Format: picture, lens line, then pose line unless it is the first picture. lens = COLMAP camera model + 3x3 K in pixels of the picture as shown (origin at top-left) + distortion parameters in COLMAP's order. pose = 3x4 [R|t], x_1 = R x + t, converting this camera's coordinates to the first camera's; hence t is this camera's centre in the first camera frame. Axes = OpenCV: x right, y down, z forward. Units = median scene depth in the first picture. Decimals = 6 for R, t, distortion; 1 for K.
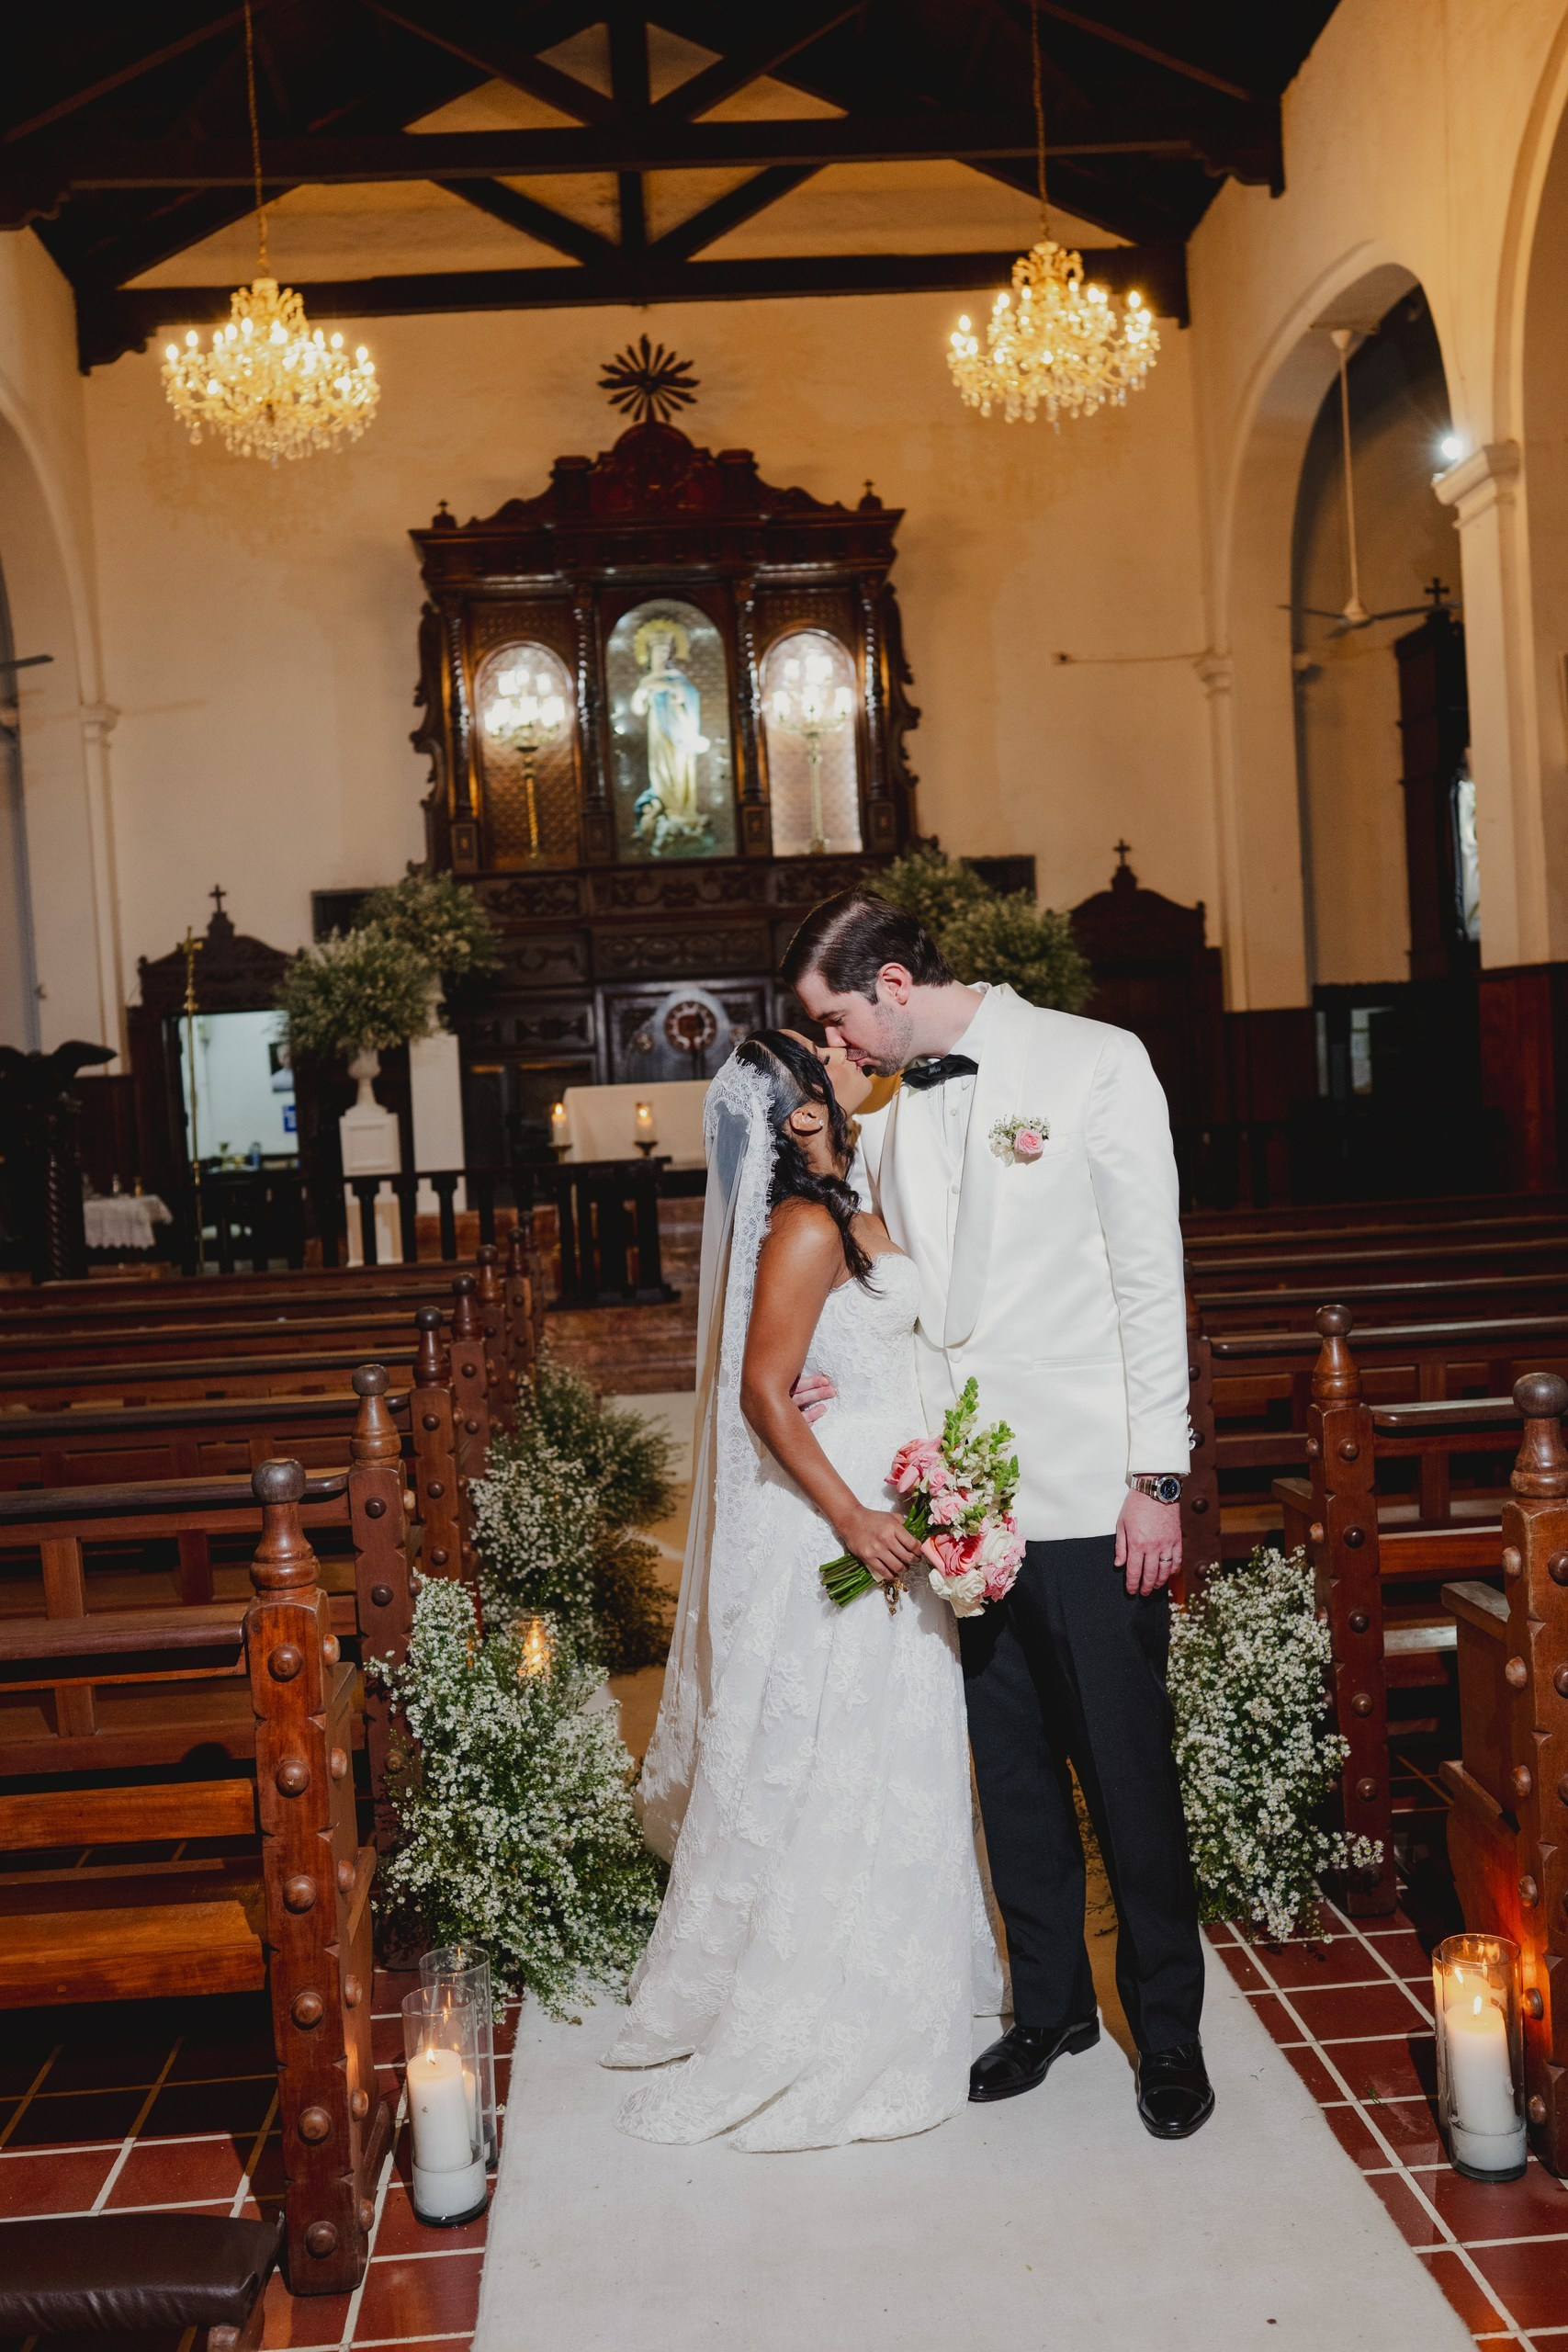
lens RADIAL K [[2702.5, 0, 784.0], [0, 2702.5, 1176.0], [0, 0, 1]] dist [0.010603, 0.014298]
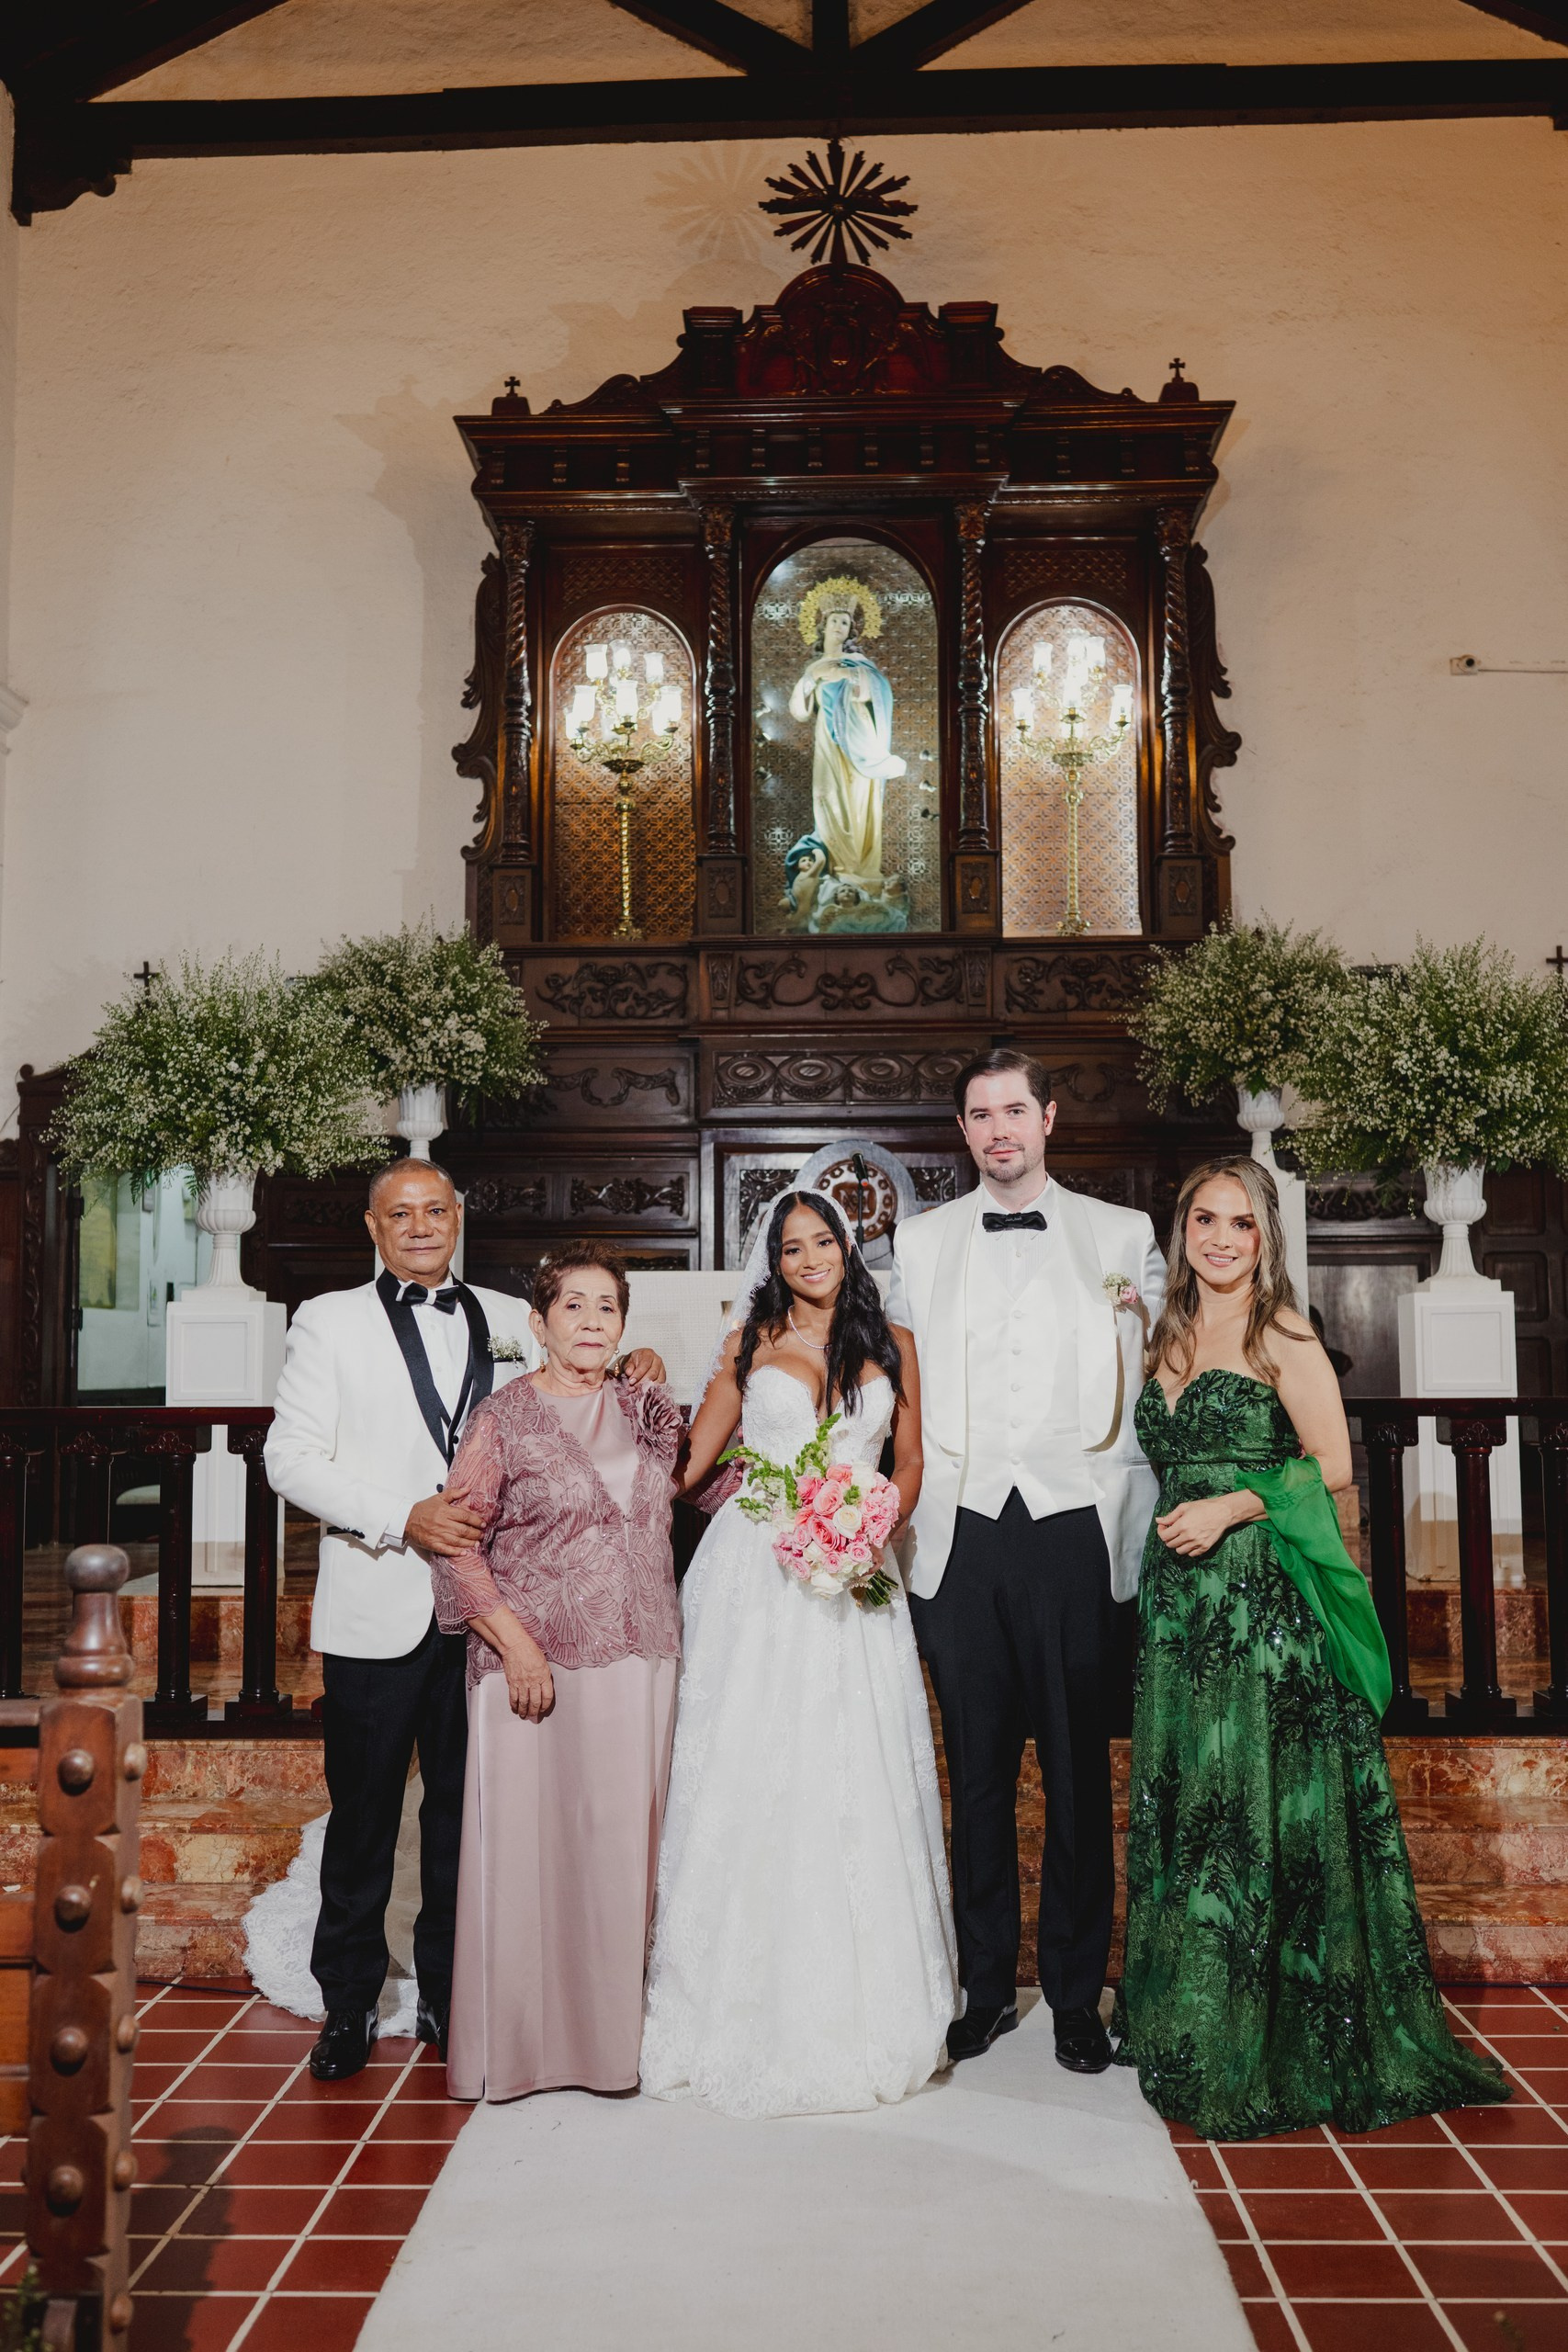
lens RADIAL K [[2092.9, 0, 784.0], [0, 2092.9, 1176.0], [0, 0, 1]] dist [-0.002955, 0.009085]
pose [[0.993920, 0.042016, -0.101774, -0.002362], [-0.054633, 0.990709, -0.124543, -0.001451], [0.095596, 0.129346, 0.986981, 0.528850]]
